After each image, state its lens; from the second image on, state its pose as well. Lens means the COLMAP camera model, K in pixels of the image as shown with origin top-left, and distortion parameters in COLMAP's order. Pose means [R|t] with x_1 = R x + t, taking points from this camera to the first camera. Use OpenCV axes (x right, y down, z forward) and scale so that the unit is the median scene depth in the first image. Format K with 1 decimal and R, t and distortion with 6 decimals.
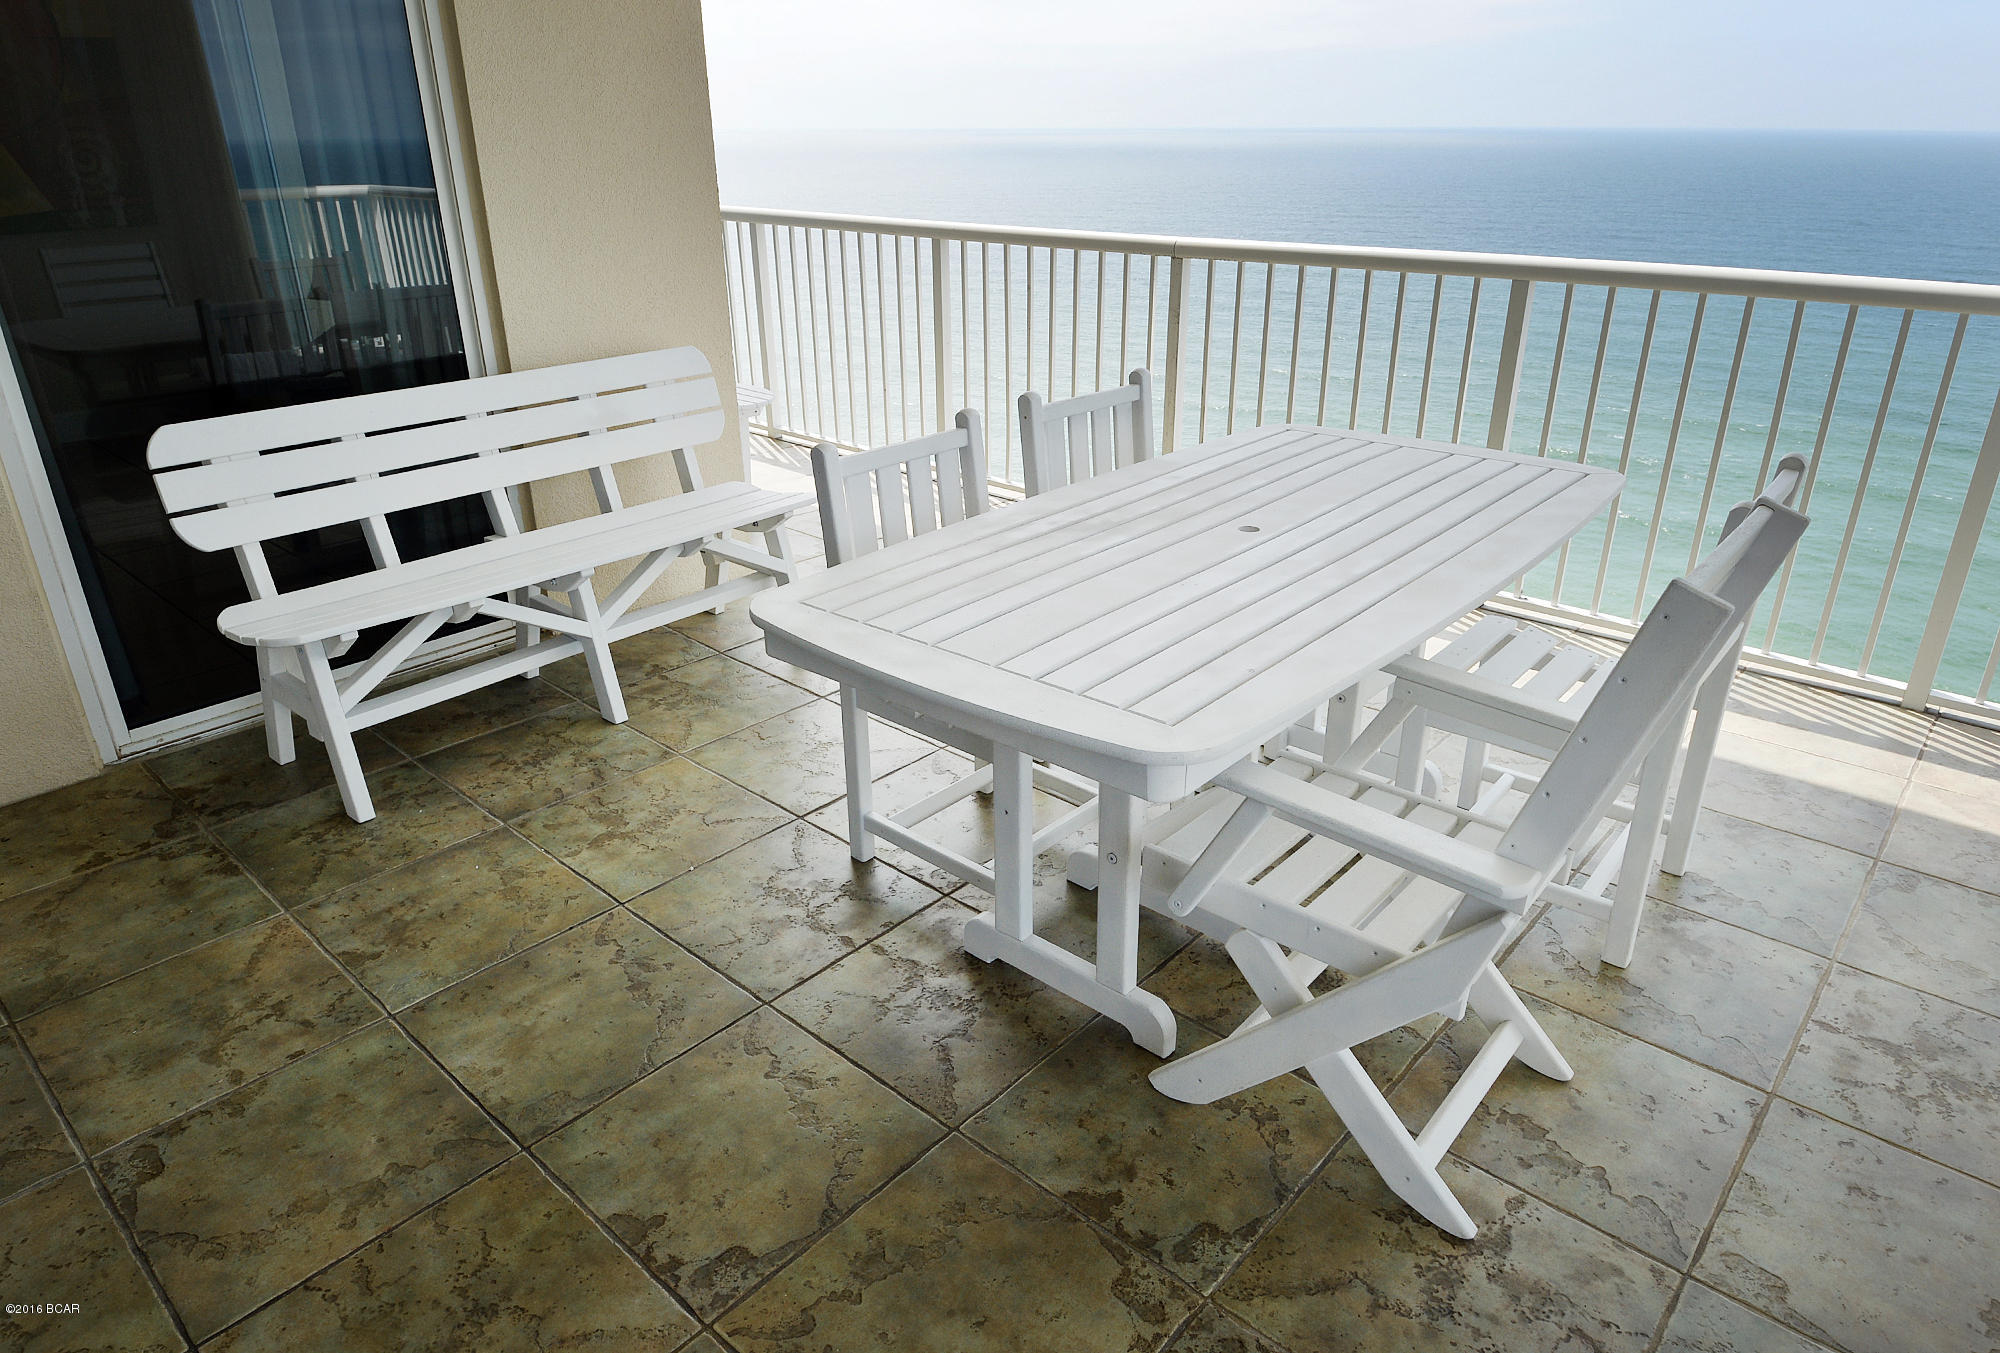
lens RADIAL K [[1240.3, 0, 1003.5], [0, 1240.3, 671.1], [0, 0, 1]] dist [-0.003555, -0.006028]
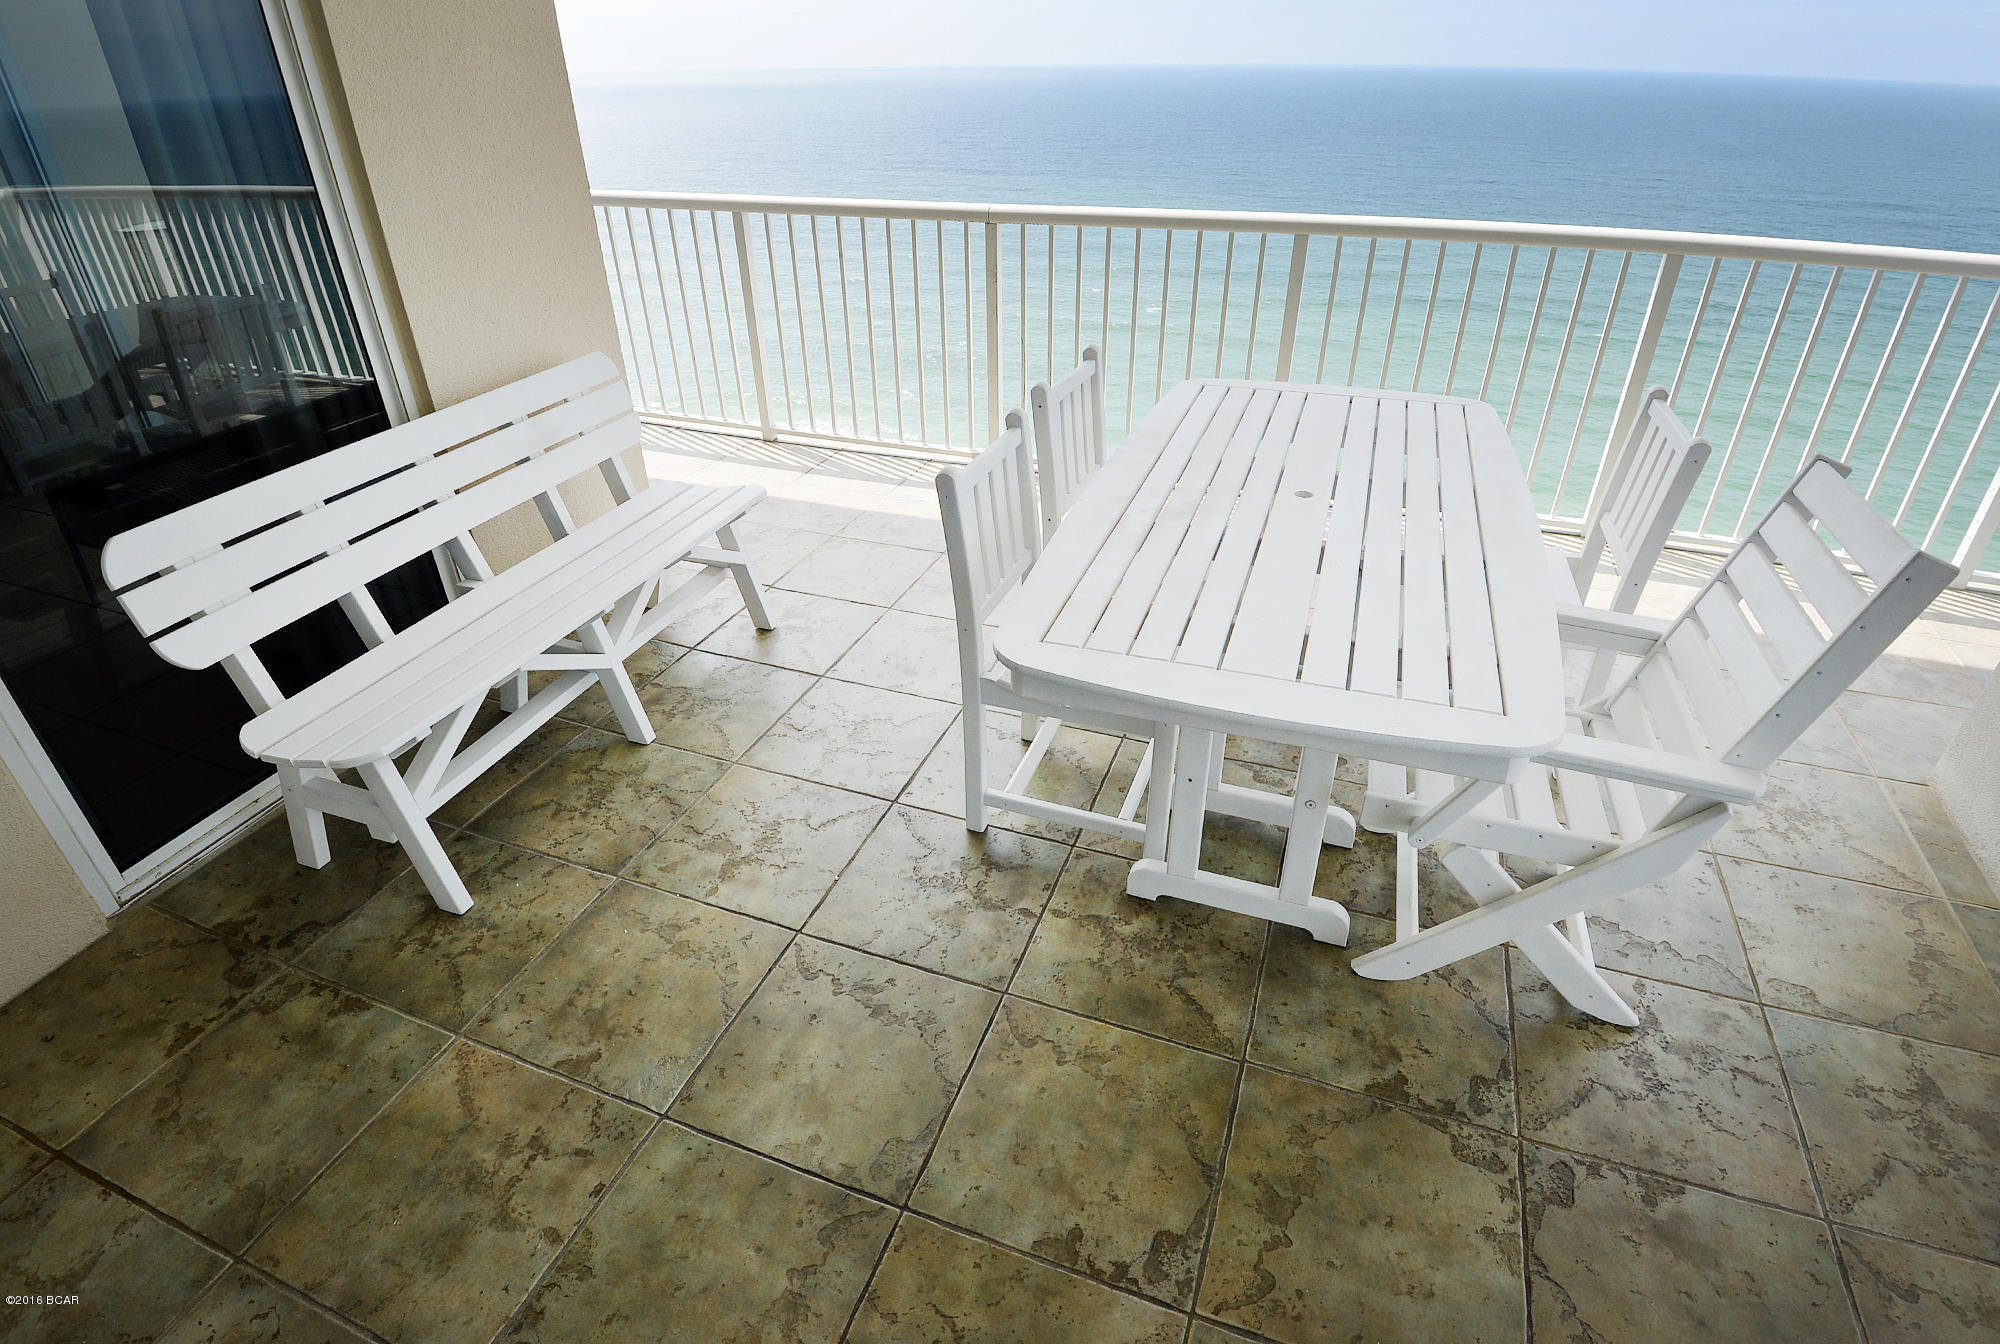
lens RADIAL K [[995.9, 0, 993.6], [0, 995.9, 669.8], [0, 0, 1]] dist [-0.025076, -0.006819]
pose [[0.933310, -0.193447, 0.302506, -0.401611], [0.150680, 0.975703, 0.159057, -0.149799], [-0.325925, -0.102868, 0.939782, 0.200104]]
